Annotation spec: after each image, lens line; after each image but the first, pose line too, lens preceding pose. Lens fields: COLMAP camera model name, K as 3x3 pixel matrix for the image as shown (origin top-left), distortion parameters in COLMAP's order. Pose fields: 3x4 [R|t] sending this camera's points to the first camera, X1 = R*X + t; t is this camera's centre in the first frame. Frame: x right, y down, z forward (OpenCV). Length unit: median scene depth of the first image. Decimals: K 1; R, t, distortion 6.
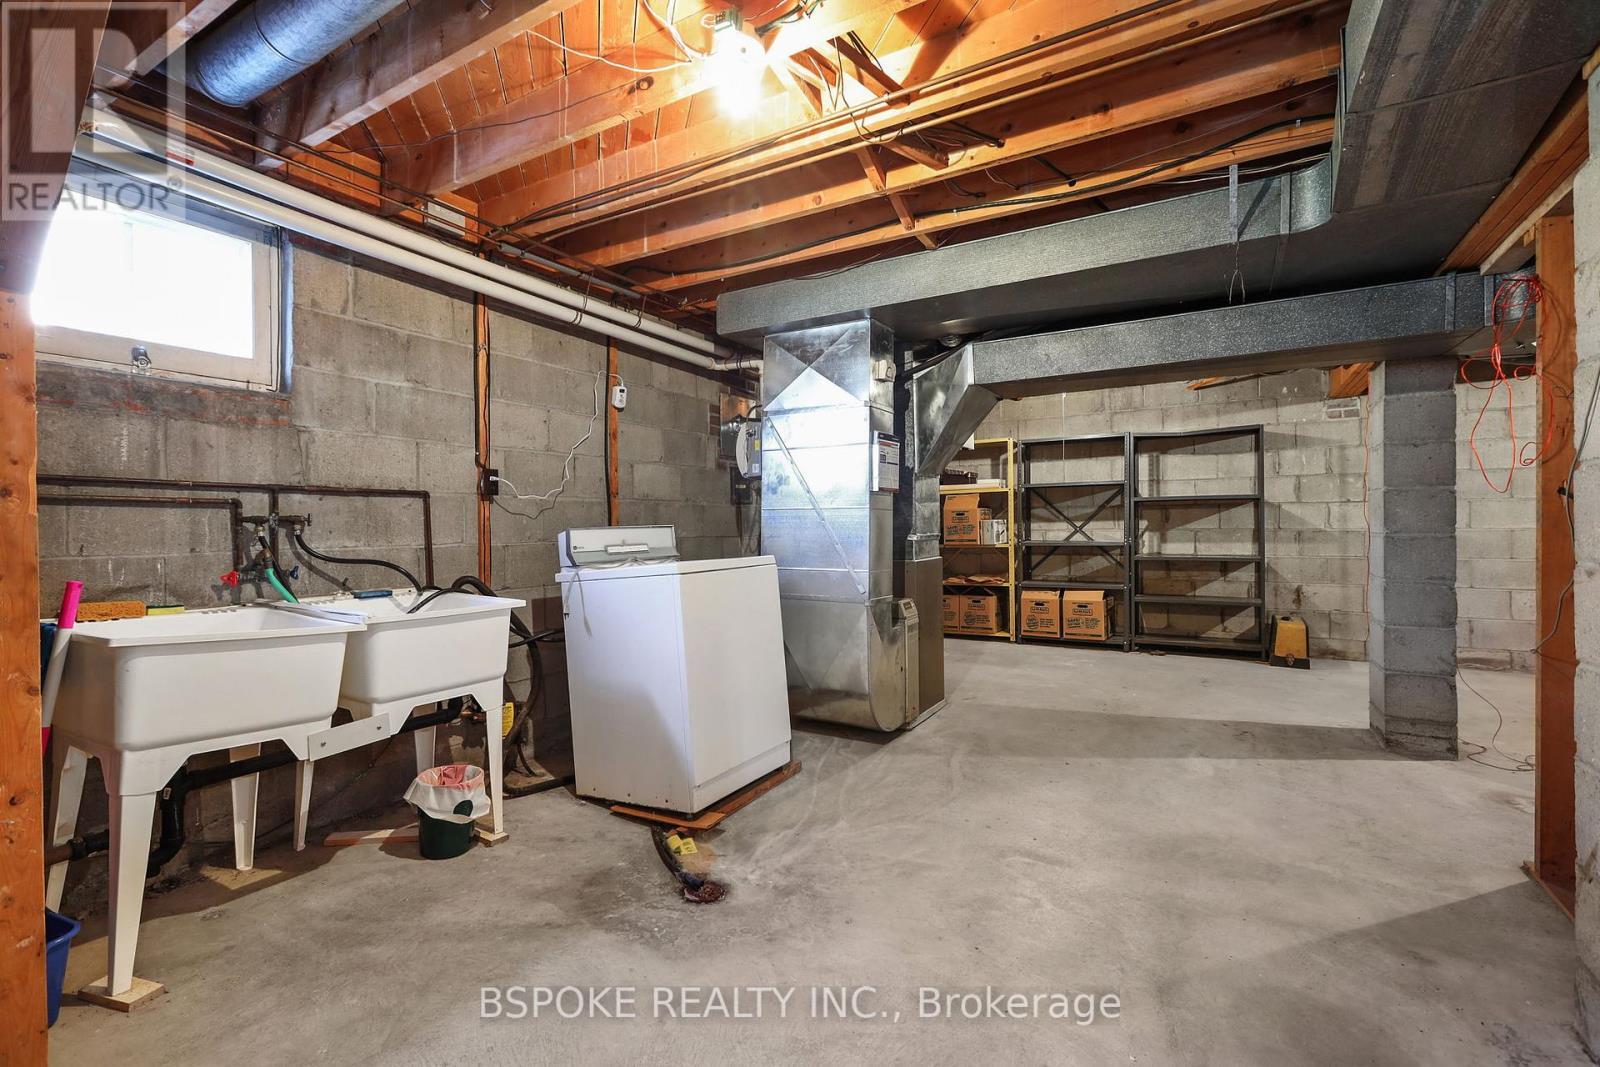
lens RADIAL K [[720.8, 0, 794.5], [0, 720.8, 524.3], [0, 0, 1]] dist [-0.002107, 0.001252]
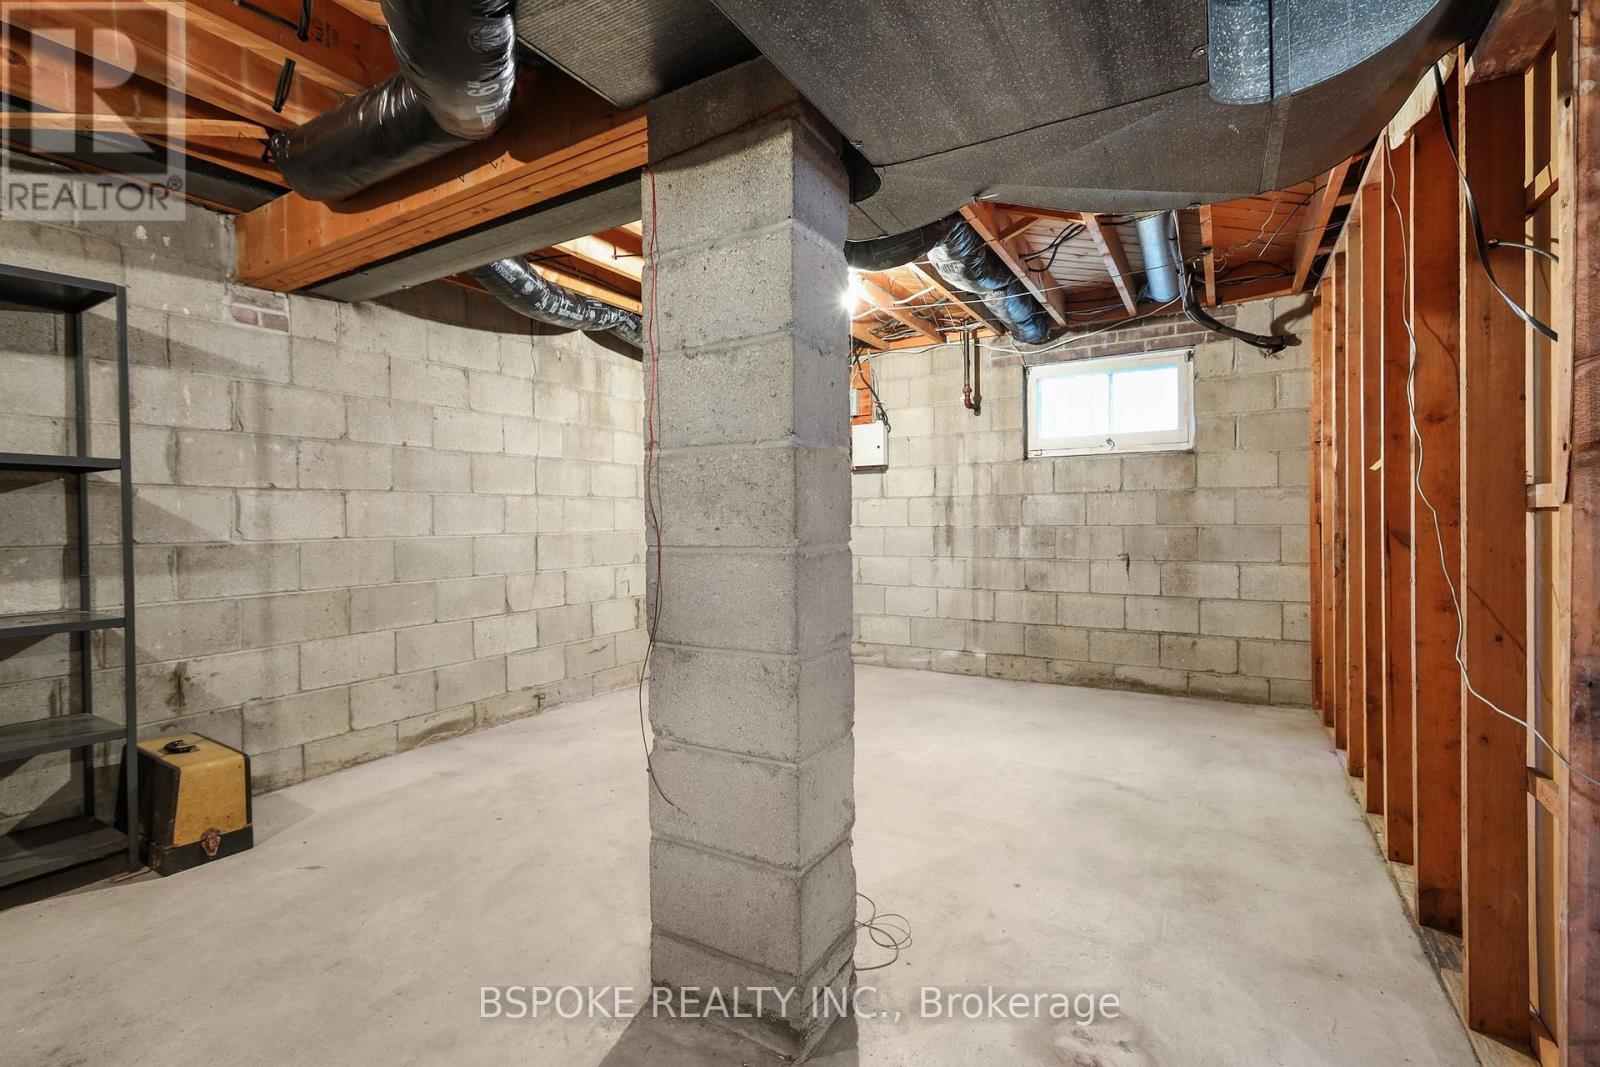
lens RADIAL K [[720.8, 0, 797.0], [0, 720.8, 527.9], [0, 0, 1]] dist [-0.002107, 0.001252]
pose [[0.009213, -0.001872, 0.999956, 0.245272], [0.012666, 0.999918, 0.001755, 0.001277], [-0.999877, 0.012649, 0.009236, 0.610039]]
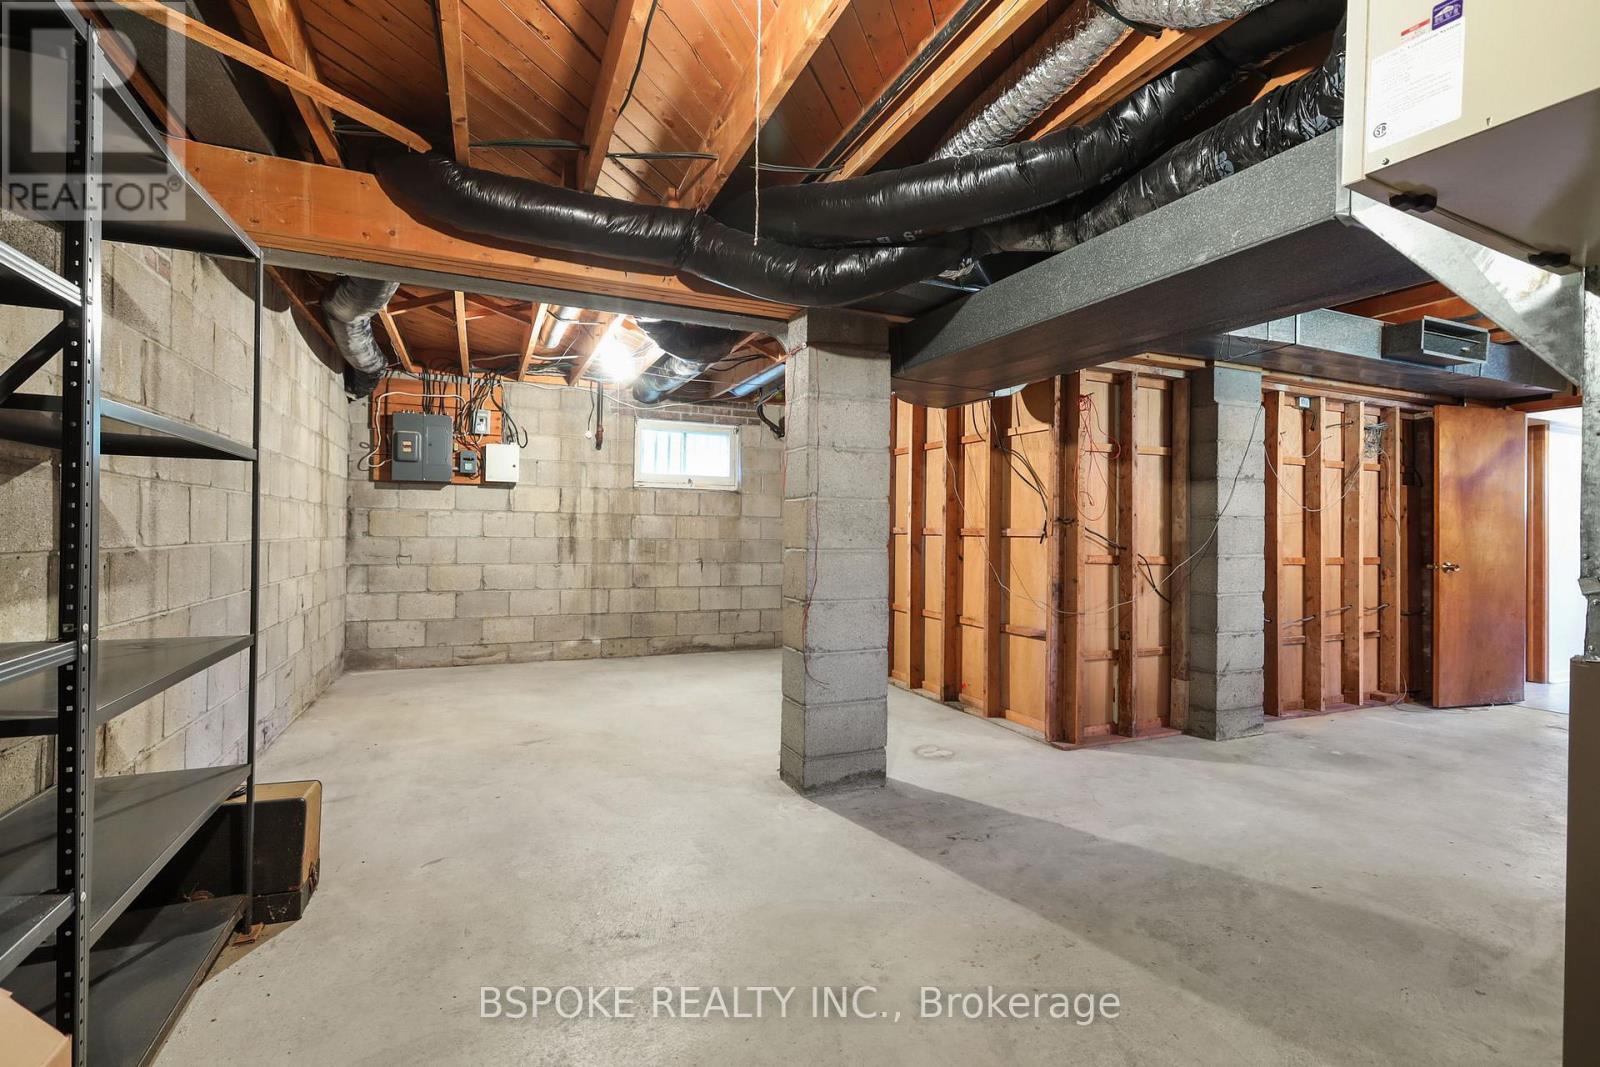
lens RADIAL K [[720.8, 0, 809.0], [0, 720.8, 530.4], [0, 0, 1]] dist [-0.002107, 0.001252]
pose [[-0.814538, 0.000772, 0.580109, 0.225852], [-0.004744, 0.999957, -0.007992, -0.001025], [-0.580090, -0.009262, -0.814500, 1.107946]]
